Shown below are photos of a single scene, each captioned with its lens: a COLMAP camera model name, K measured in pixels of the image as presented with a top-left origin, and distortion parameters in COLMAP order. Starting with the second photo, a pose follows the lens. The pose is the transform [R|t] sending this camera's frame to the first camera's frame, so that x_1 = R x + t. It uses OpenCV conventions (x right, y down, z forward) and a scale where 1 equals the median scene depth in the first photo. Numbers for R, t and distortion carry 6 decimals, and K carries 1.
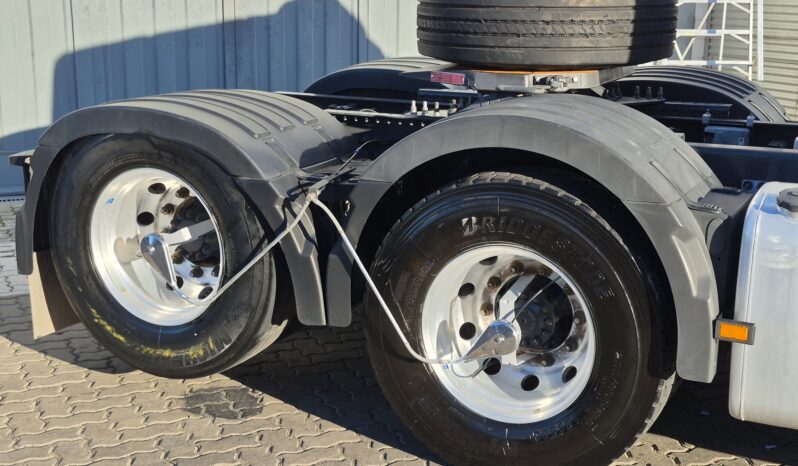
lens RADIAL K [[1104.2, 0, 415.2], [0, 1104.2, 234.6], [0, 0, 1]] dist [0.126222, 0.034478]
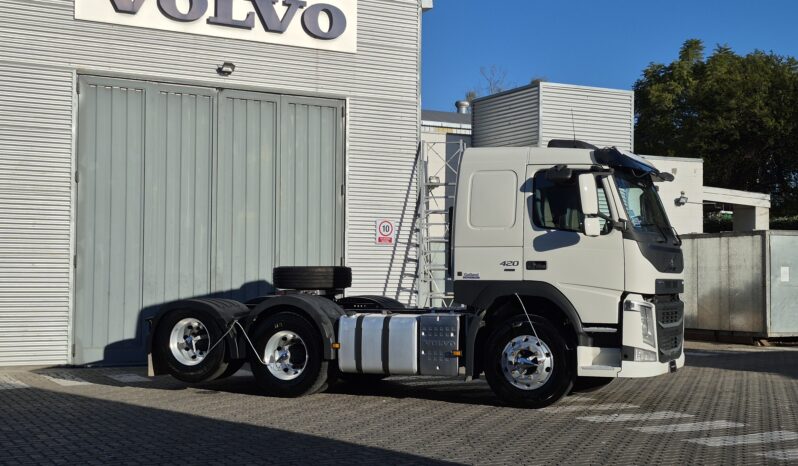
lens RADIAL K [[1104.2, 0, 415.2], [0, 1104.2, 234.6], [0, 0, 1]] dist [0.126222, 0.034478]
pose [[0.999704, -0.010788, 0.021821, 0.410599], [0.016209, 0.963818, -0.266067, 0.653521], [-0.018161, 0.266342, 0.963708, -2.536404]]
